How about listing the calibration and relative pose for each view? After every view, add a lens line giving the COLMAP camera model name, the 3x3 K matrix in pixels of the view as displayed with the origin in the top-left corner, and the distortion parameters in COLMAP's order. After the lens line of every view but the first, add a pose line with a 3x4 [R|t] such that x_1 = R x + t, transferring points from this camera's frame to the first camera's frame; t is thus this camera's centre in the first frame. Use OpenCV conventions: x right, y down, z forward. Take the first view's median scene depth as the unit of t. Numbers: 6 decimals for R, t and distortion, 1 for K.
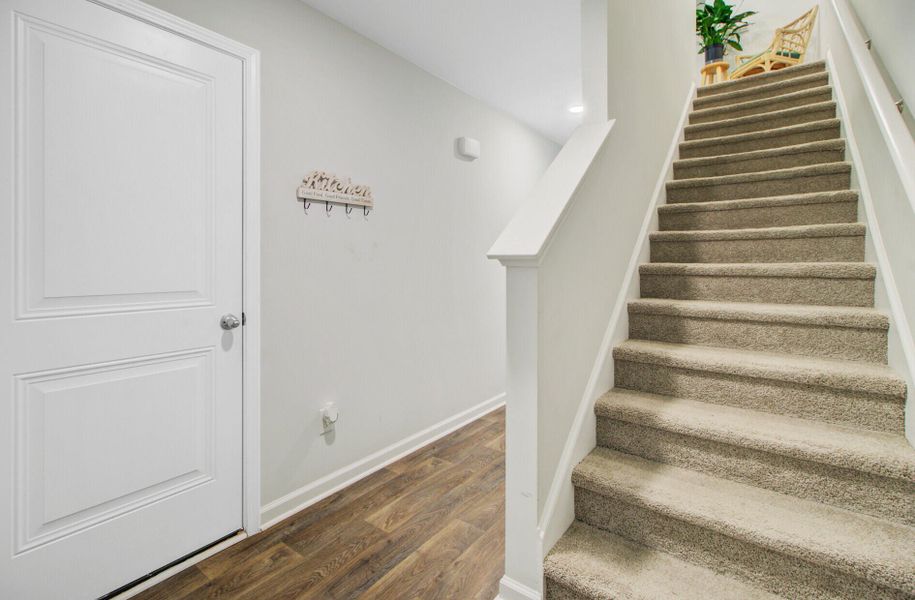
lens RADIAL K [[426.7, 0, 448.5], [0, 426.7, 276.2], [0, 0, 1]] dist [-0.029389, -0.000565]
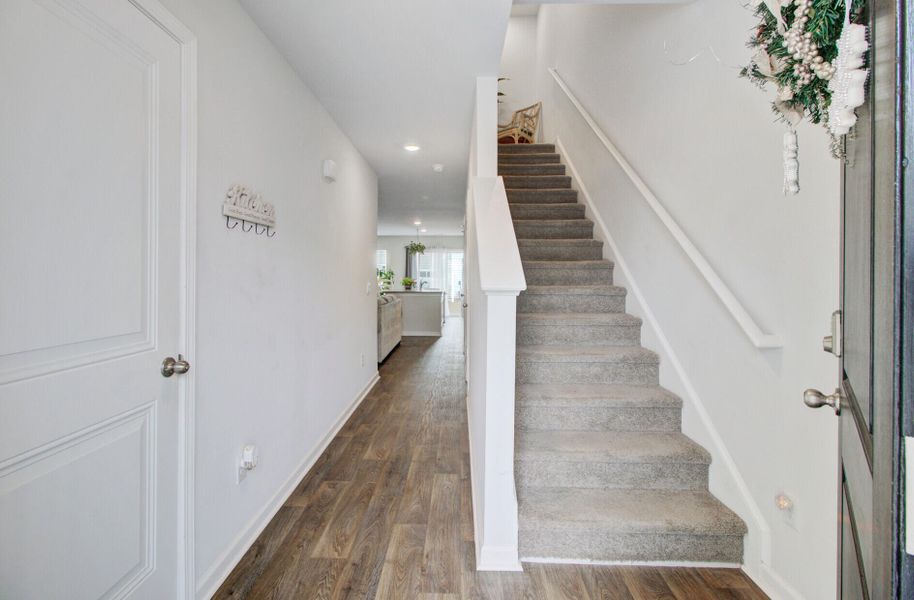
lens RADIAL K [[426.2, 0, 448.0], [0, 426.2, 276.2], [0, 0, 1]] dist [-0.029389, -0.000565]
pose [[0.805458, 0.006192, 0.592620, -0.469291], [0.009480, 0.999683, -0.023330, -0.032686], [-0.592577, 0.024410, 0.805144, 0.028906]]
